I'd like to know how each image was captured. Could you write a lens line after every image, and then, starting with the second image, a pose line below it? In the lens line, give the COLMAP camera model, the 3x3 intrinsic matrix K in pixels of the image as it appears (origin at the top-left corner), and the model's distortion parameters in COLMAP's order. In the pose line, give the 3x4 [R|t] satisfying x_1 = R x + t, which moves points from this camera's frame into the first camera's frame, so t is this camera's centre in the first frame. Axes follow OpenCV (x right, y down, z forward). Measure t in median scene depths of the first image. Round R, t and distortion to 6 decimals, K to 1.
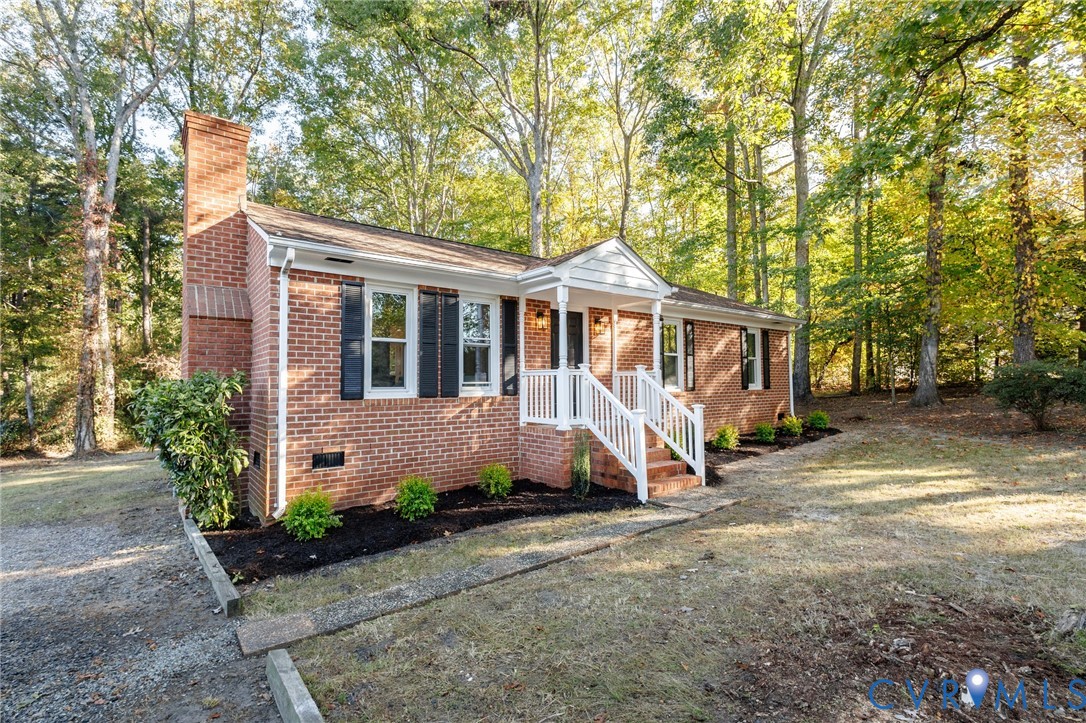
lens RADIAL K [[497.0, 0, 537.9], [0, 497.0, 360.6], [0, 0, 1]] dist [0.010287, -0.000221]
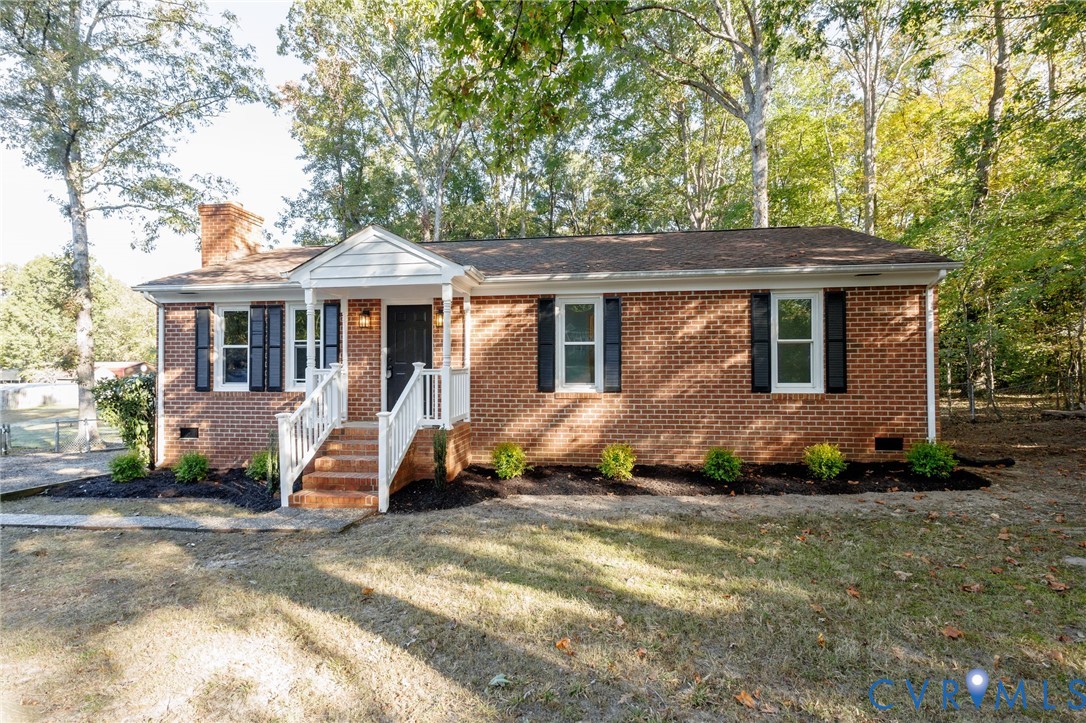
lens RADIAL K [[495.0, 0, 543.0], [0, 495.0, 361.5], [0, 0, 1]] dist [0.010494, 0.000068]
pose [[0.694432, -0.003564, -0.719549, 1.202492], [0.033082, 0.999088, 0.026979, -0.010904], [0.718797, -0.042539, 0.693917, 0.671178]]
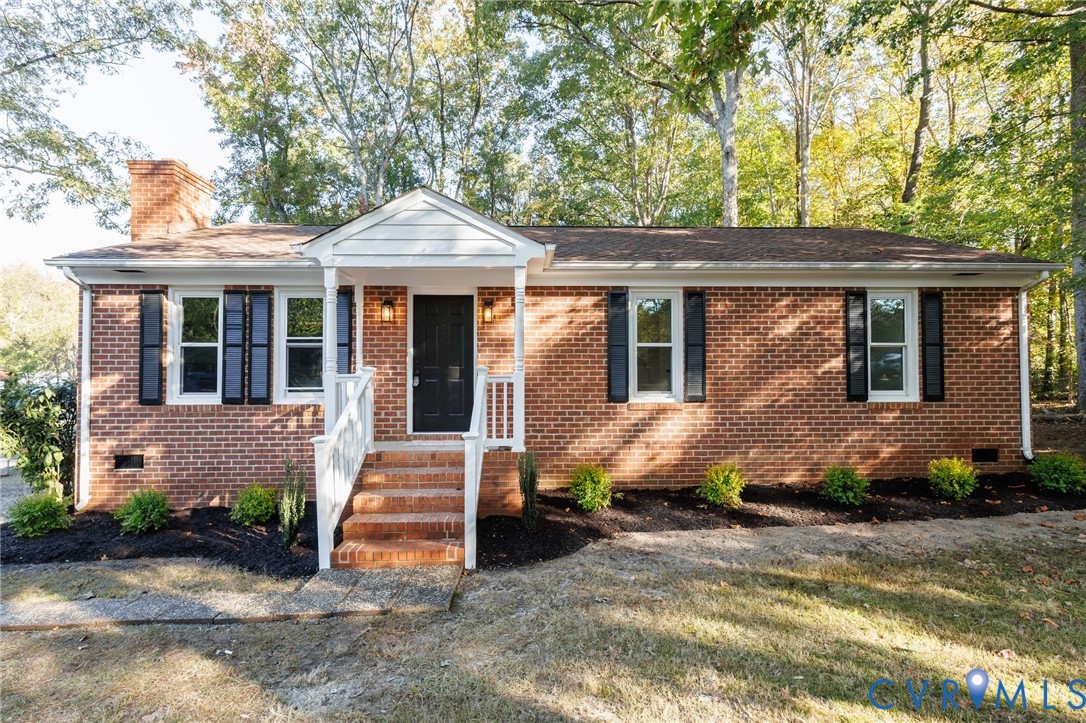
lens RADIAL K [[495.6, 0, 540.6], [0, 495.6, 363.2], [0, 0, 1]] dist [0.014680, -0.004698]
pose [[0.804995, -0.006349, -0.593248, 0.825750], [0.024638, 0.999438, 0.022735, -0.010899], [0.592770, -0.032918, 0.804699, 0.604845]]
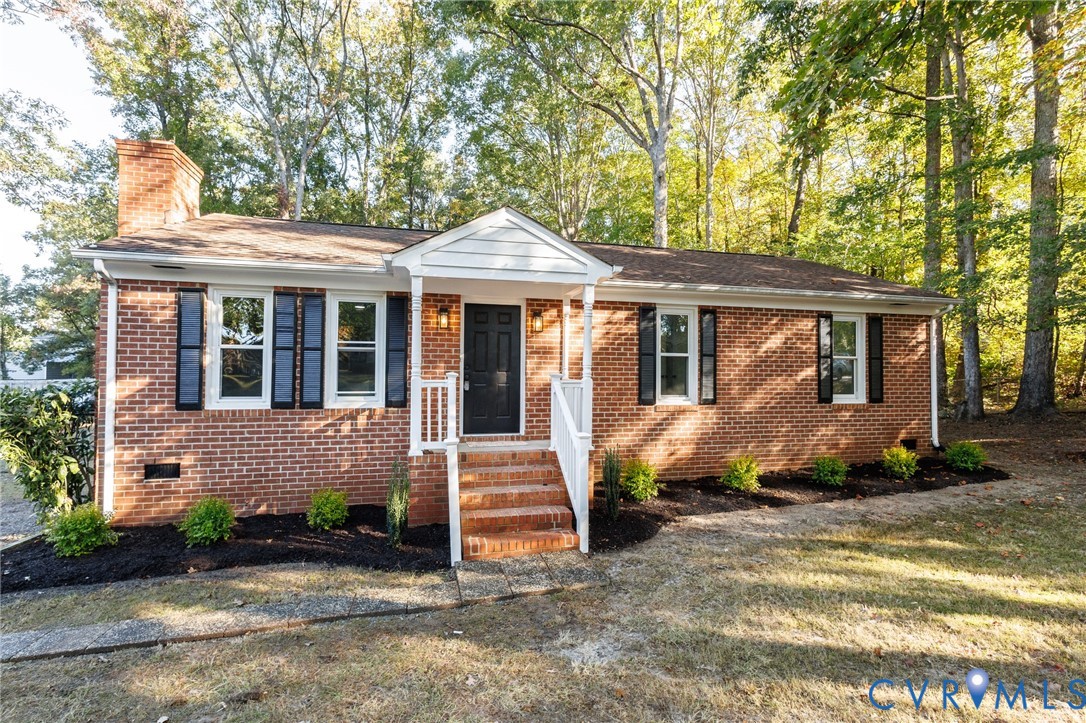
lens RADIAL K [[495.6, 0, 540.6], [0, 495.6, 363.2], [0, 0, 1]] dist [0.014680, -0.004698]
pose [[0.913141, 0.004524, -0.407618, 0.601091], [0.006210, 0.999668, 0.025008, -0.030633], [0.407596, -0.025367, 0.912810, 0.368035]]
